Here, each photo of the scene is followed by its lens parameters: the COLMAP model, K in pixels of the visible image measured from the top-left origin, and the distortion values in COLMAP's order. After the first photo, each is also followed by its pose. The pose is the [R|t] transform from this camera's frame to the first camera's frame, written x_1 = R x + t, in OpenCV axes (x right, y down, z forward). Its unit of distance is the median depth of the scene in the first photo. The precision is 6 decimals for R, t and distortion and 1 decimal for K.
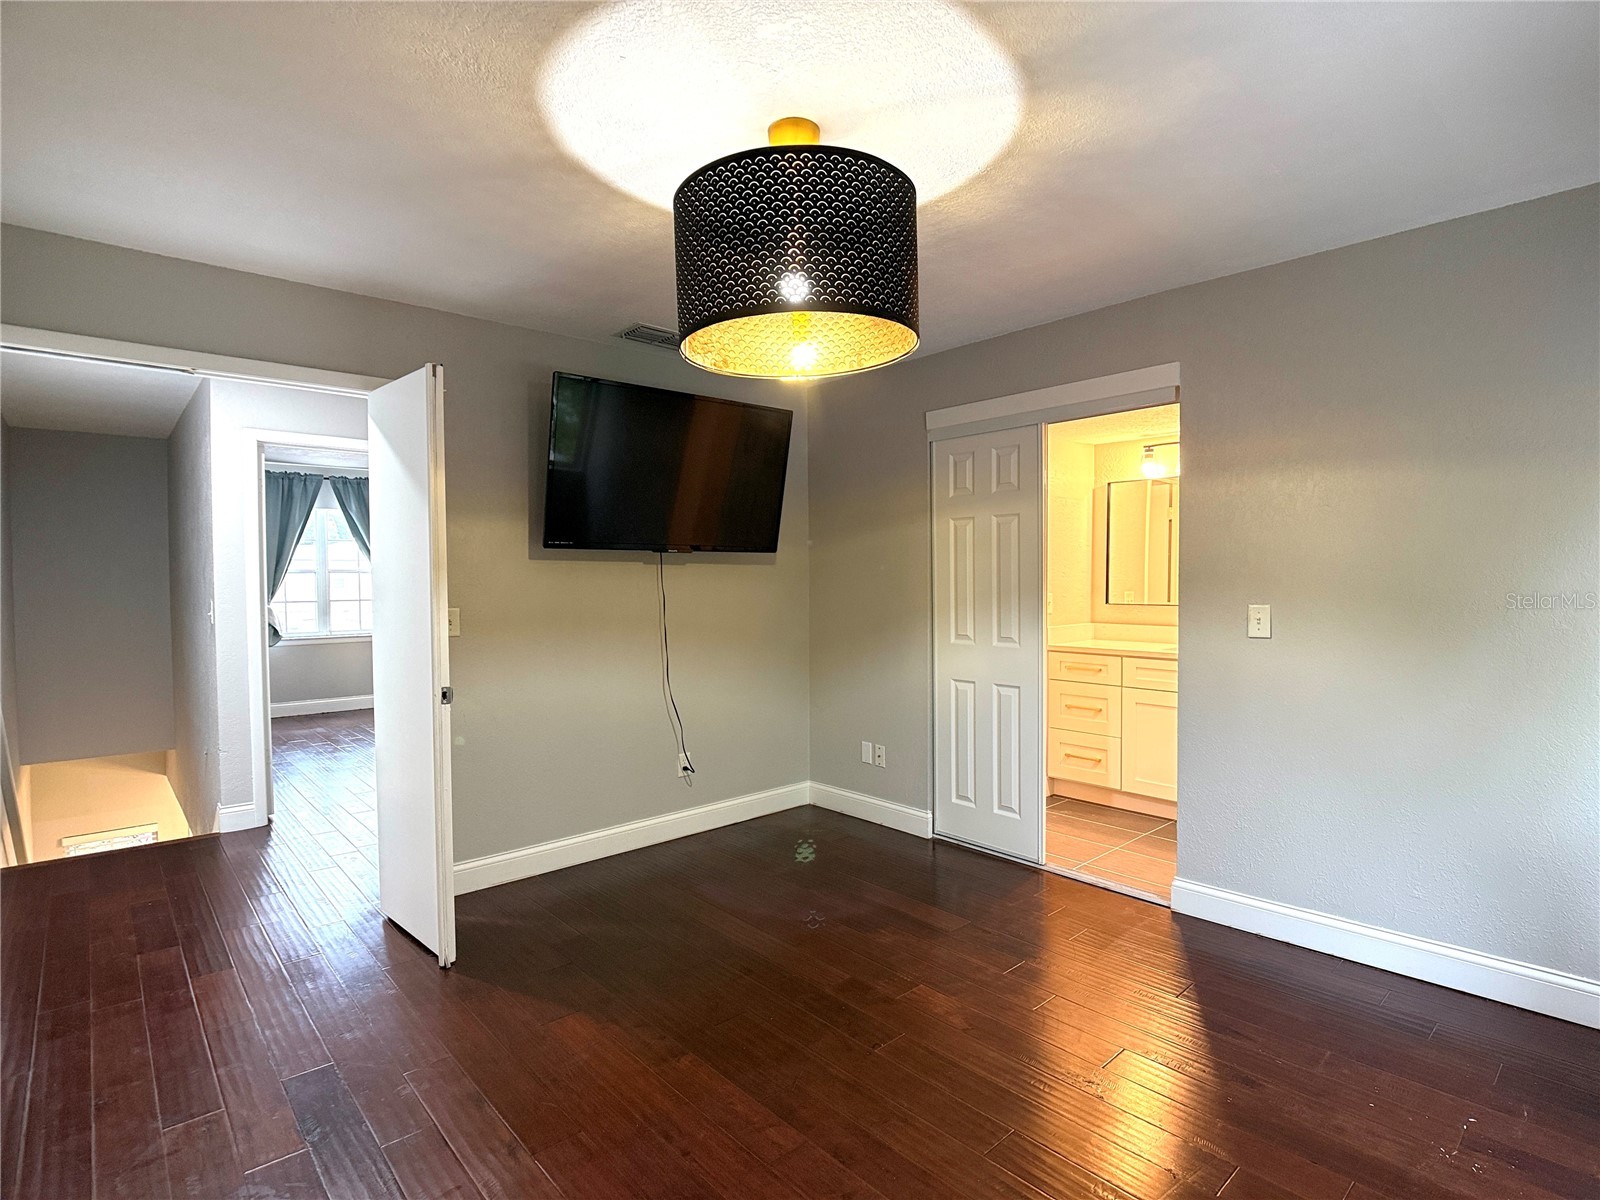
lens RADIAL K [[814.1, 0, 805.5], [0, 814.1, 599.6], [0, 0, 1]] dist [-0.003719, -0.020892]
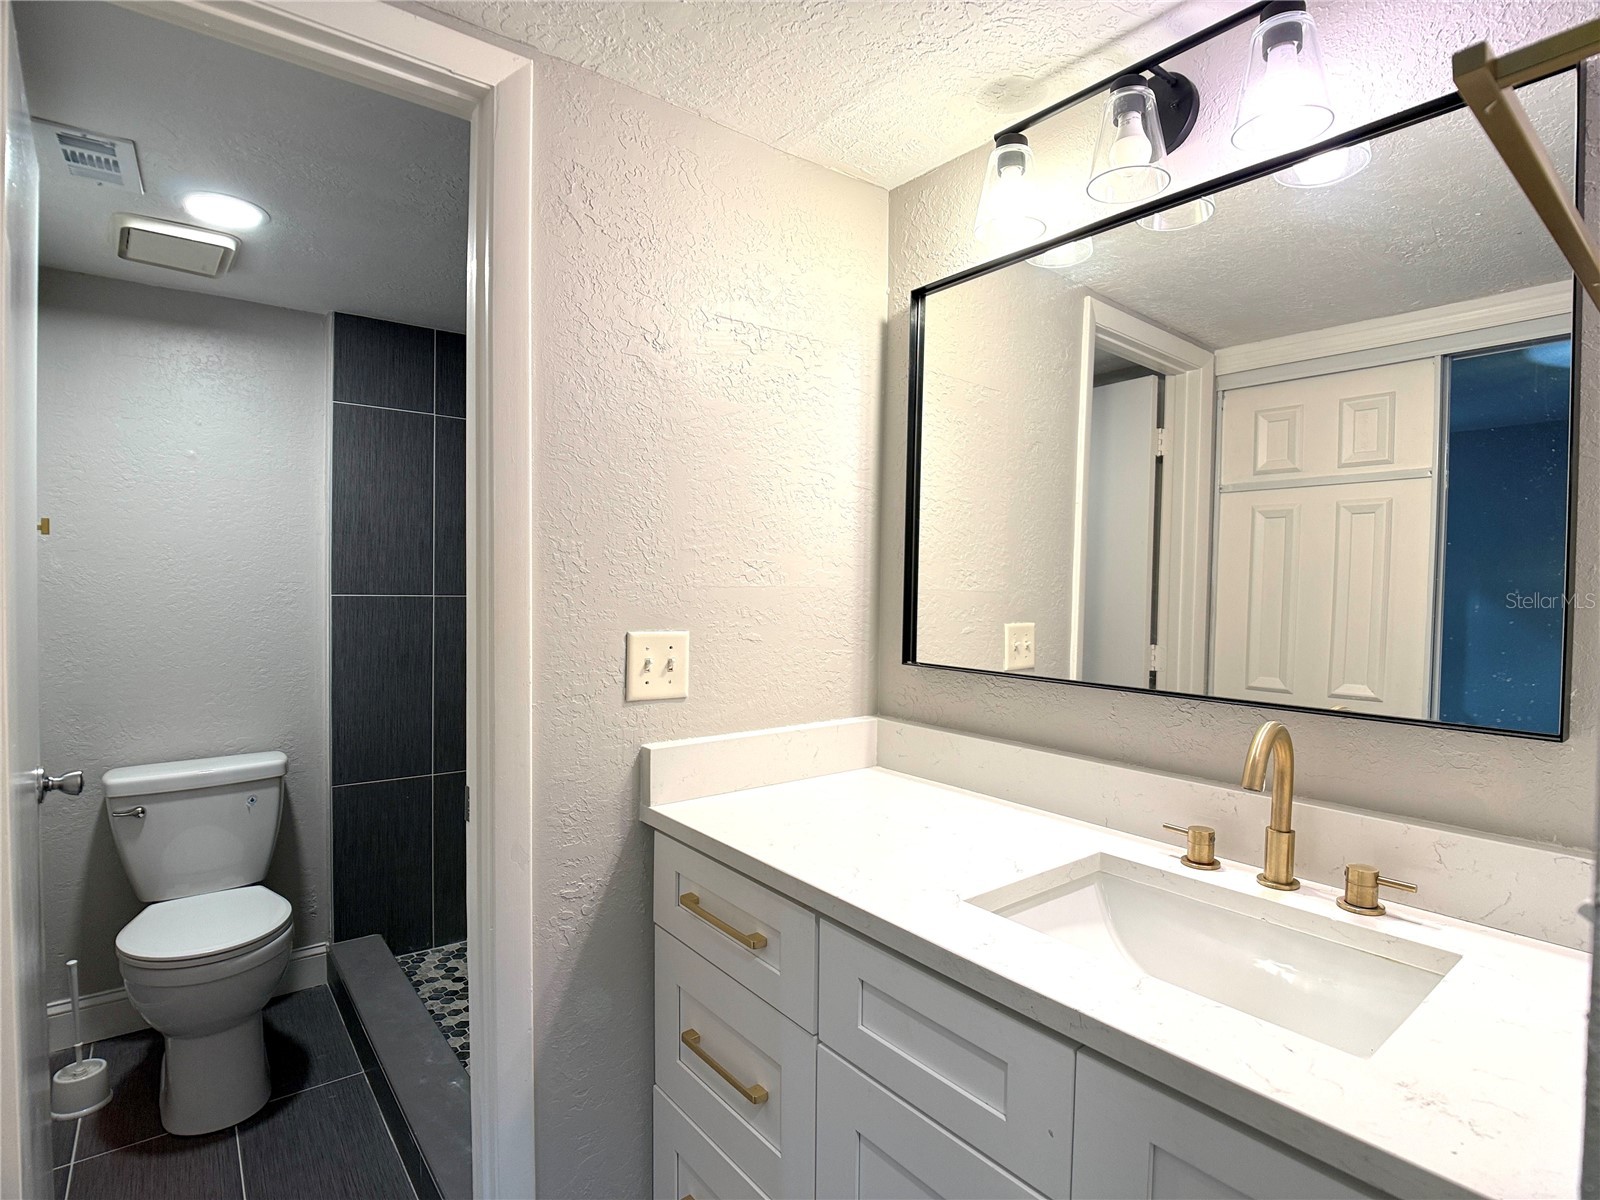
lens RADIAL K [[814.1, 0, 805.5], [0, 814.1, 599.6], [0, 0, 1]] dist [-0.003719, -0.020892]
pose [[0.997931, 0.018740, -0.061497, 0.370768], [-0.019484, 0.999744, -0.011525, -0.016811], [0.061265, 0.012700, 0.998041, 0.712239]]
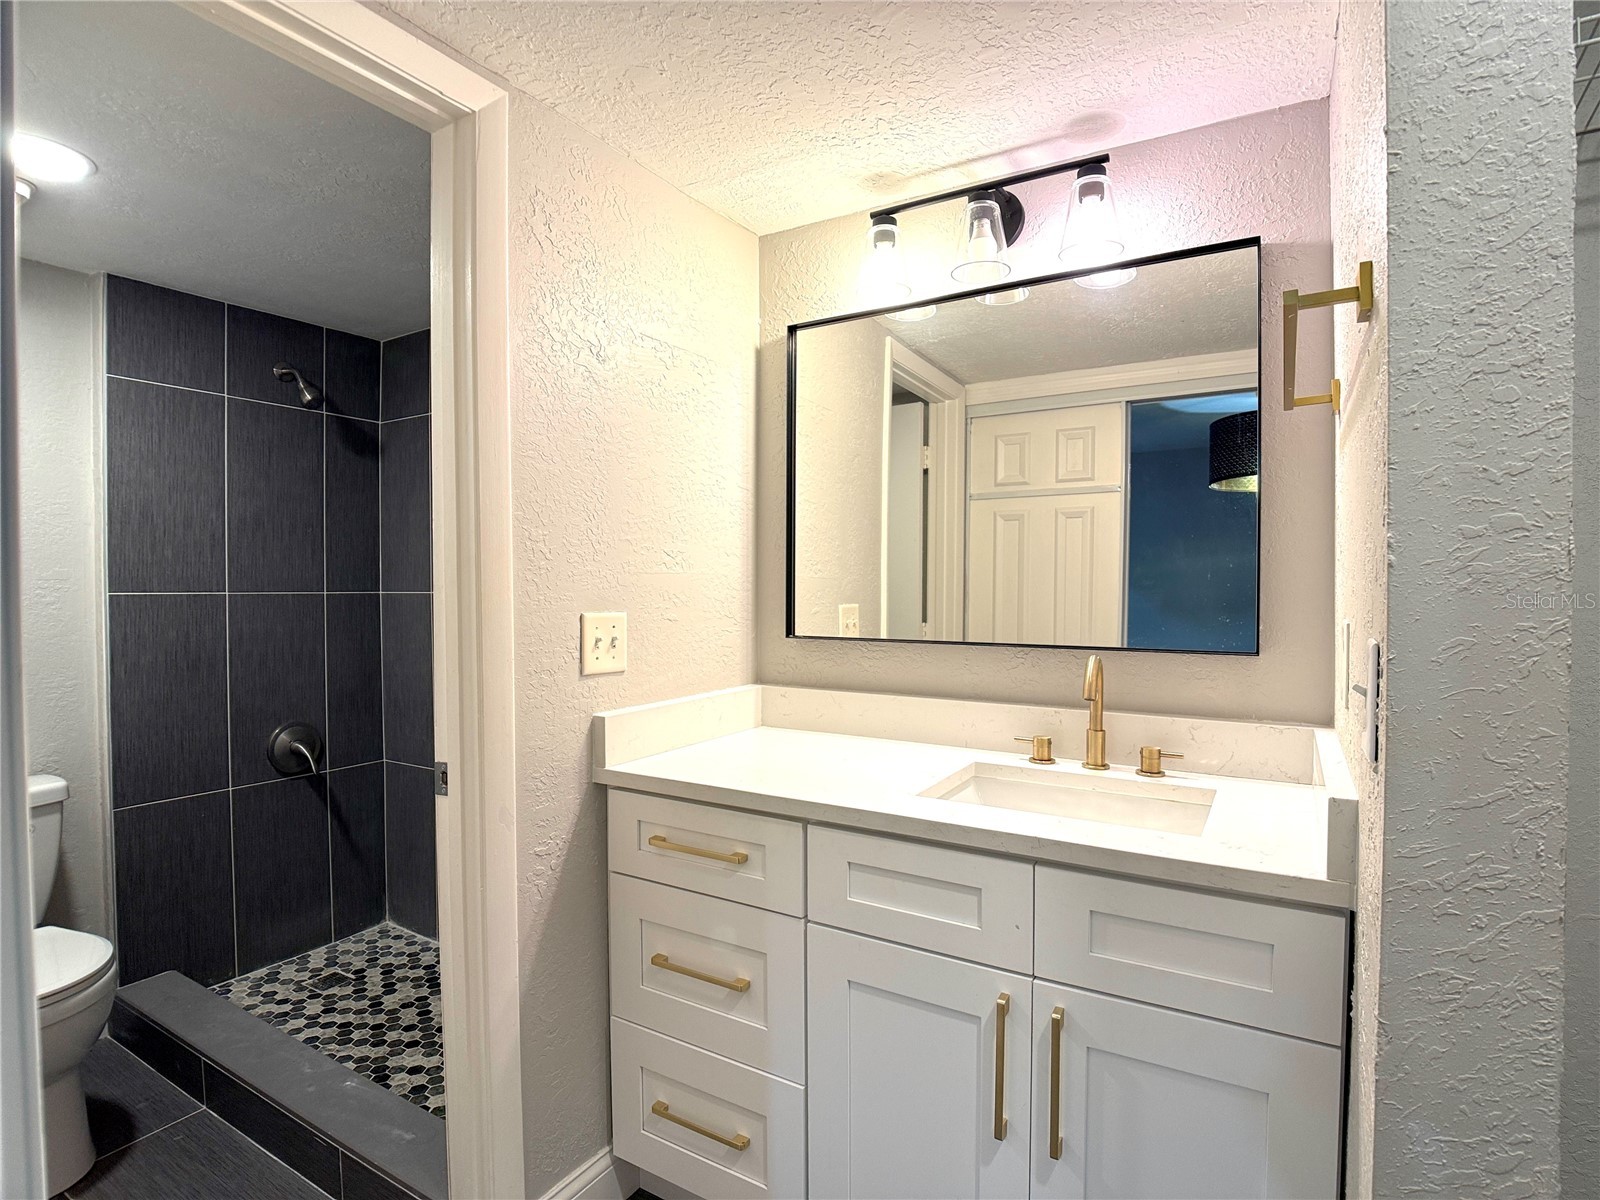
lens RADIAL K [[814.1, 0, 805.5], [0, 814.1, 599.6], [0, 0, 1]] dist [-0.003719, -0.020892]
pose [[0.956024, -0.001482, 0.293284, 0.280453], [0.005909, 0.999882, -0.014207, -0.007672], [-0.293229, 0.015315, 0.955920, 0.662771]]
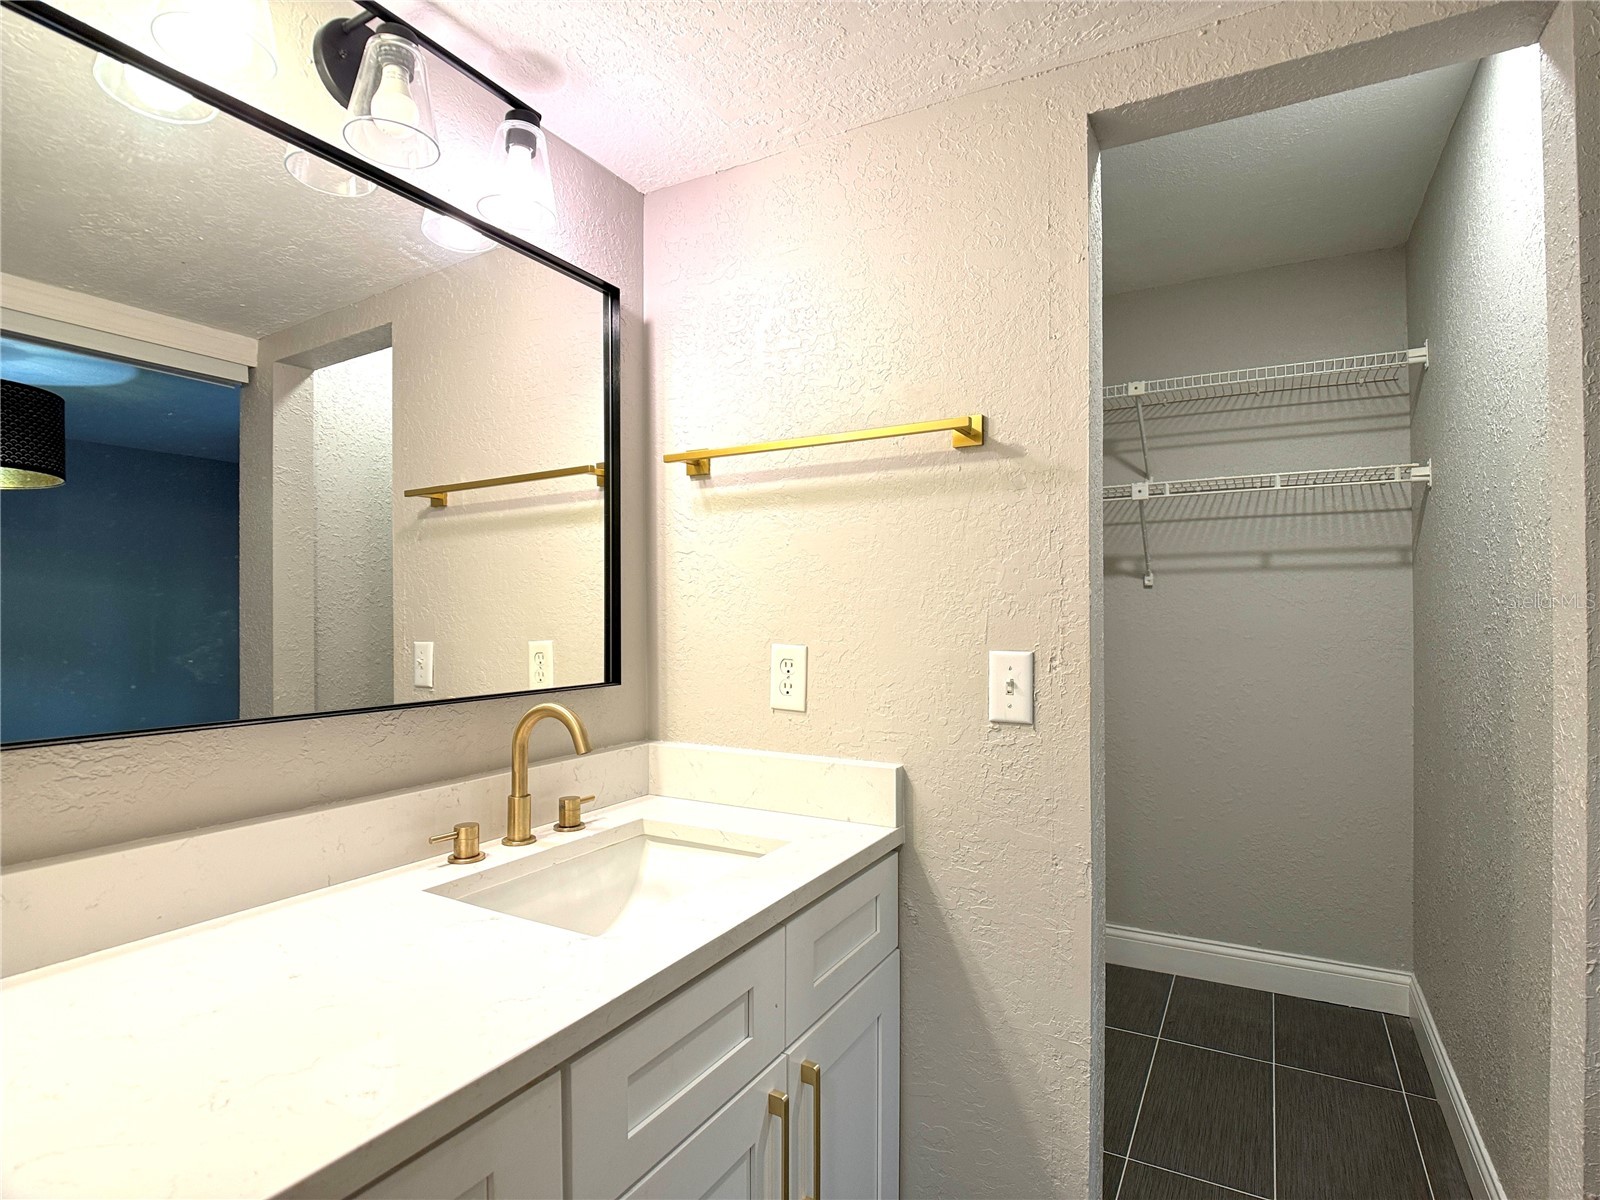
lens RADIAL K [[814.1, 0, 805.5], [0, 814.1, 599.6], [0, 0, 1]] dist [-0.003719, -0.020892]
pose [[-0.315449, 0.022703, 0.948671, 0.206677], [0.036163, 0.999275, -0.011890, -0.016331], [-0.948253, 0.030556, -0.316041, 0.933964]]
